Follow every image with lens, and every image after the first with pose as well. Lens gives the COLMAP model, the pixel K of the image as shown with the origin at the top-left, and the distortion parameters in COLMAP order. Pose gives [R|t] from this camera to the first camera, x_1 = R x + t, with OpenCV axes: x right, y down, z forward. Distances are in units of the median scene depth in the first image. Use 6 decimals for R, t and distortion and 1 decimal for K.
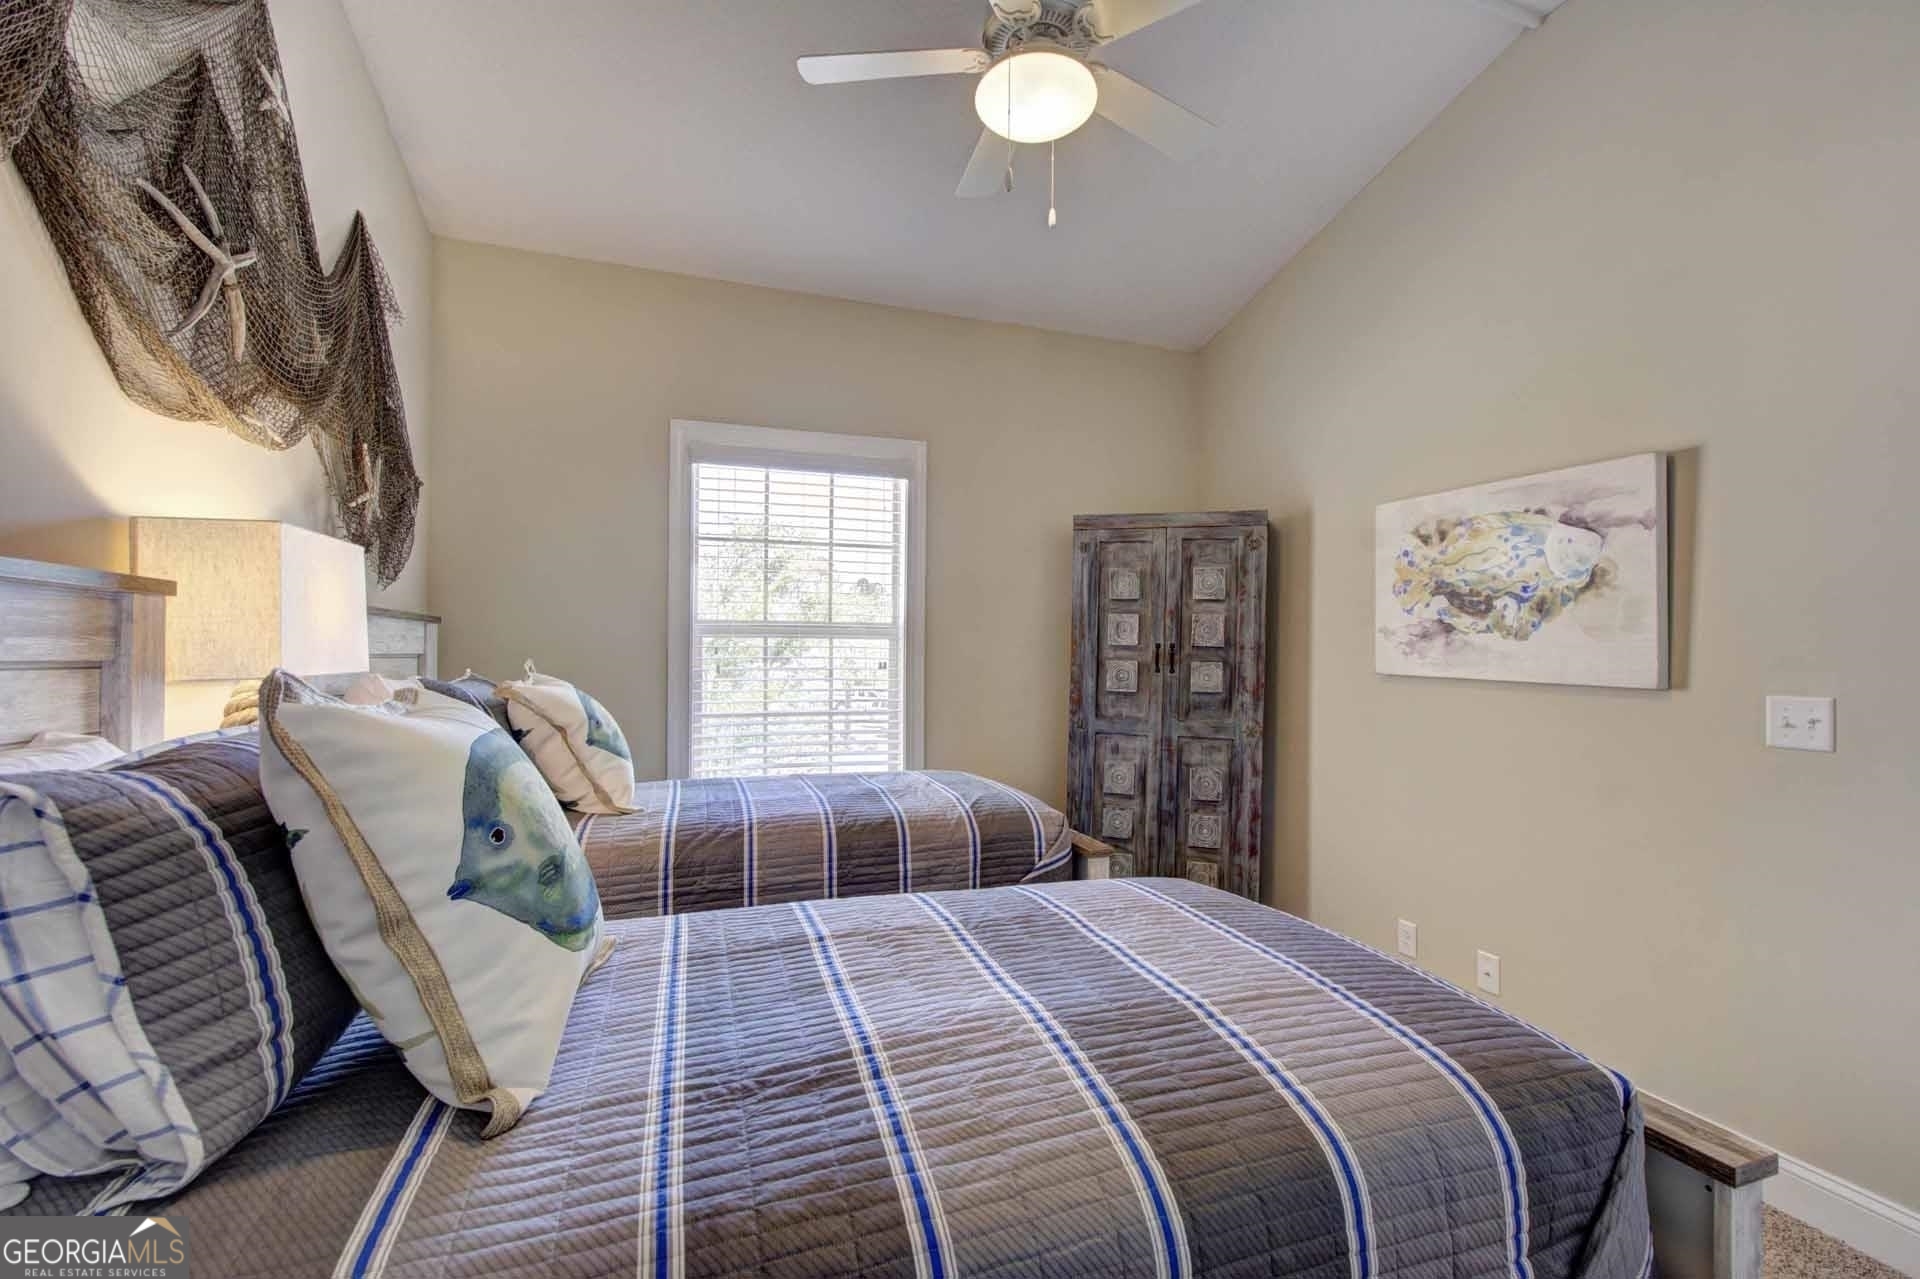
lens RADIAL K [[831.7, 0, 977.6], [0, 831.7, 645.2], [0, 0, 1]] dist [-0.000536, -0.000173]
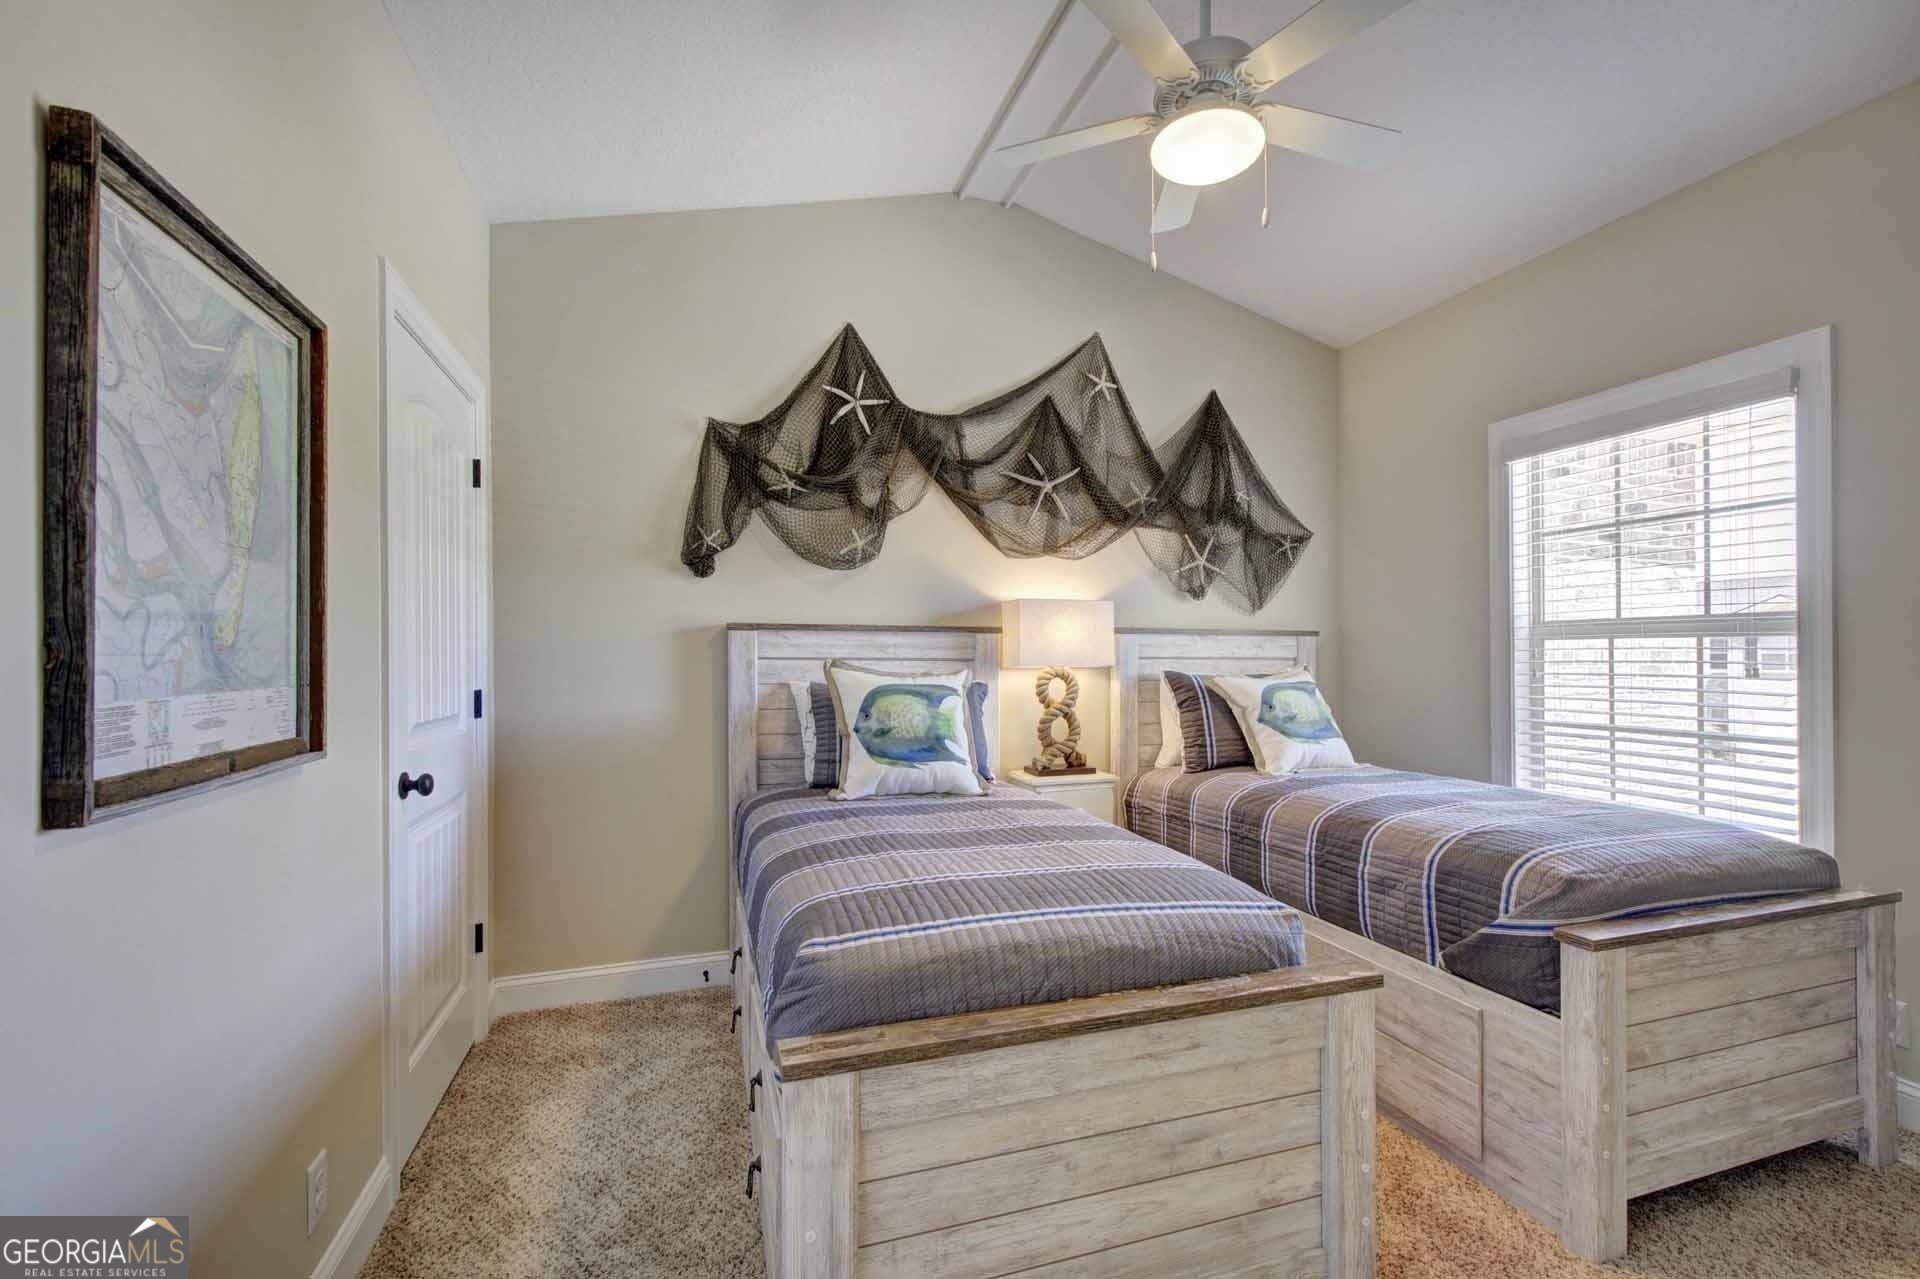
lens RADIAL K [[831.7, 0, 977.6], [0, 831.7, 645.2], [0, 0, 1]] dist [-0.000536, -0.000173]
pose [[-0.012328, -0.021049, -0.999702, 0.642148], [0.009606, 0.999730, -0.021168, 0.012010], [0.999878, -0.009865, -0.012122, 0.388816]]
